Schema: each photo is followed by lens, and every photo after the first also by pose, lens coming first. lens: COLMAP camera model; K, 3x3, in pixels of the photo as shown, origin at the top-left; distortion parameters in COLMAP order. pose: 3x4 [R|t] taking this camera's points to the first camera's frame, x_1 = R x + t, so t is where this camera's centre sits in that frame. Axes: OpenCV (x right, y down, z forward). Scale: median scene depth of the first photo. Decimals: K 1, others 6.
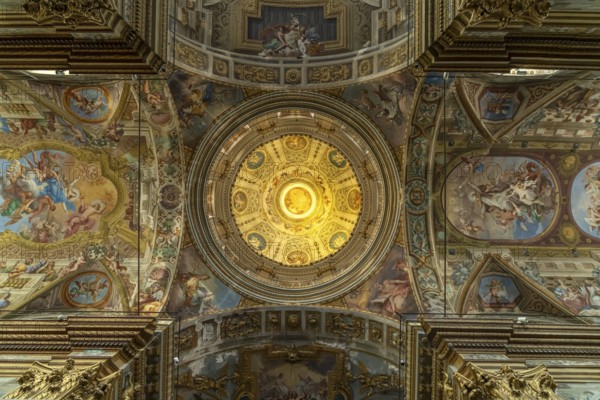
lens RADIAL K [[404.9, 0, 299.2], [0, 404.9, 199.8], [0, 0, 1]] dist [-0.012893, -0.002003]
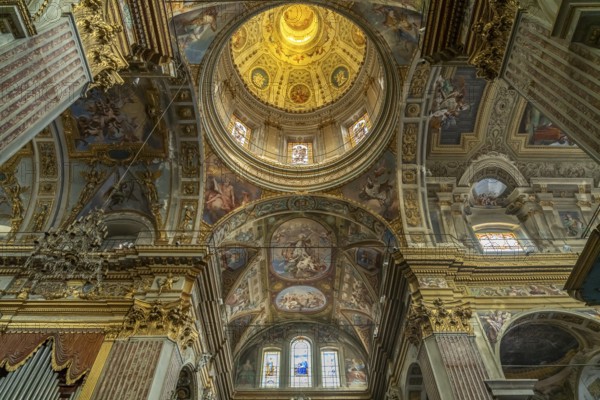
lens RADIAL K [[404.9, 0, 298.6], [0, 404.9, 199.4], [0, 0, 1]] dist [-0.012893, -0.002003]
pose [[0.015576, 0.798642, 0.601605, -0.490094], [-0.999845, 0.007466, 0.015975, -0.019542], [0.008266, -0.601760, 0.798634, 0.001847]]
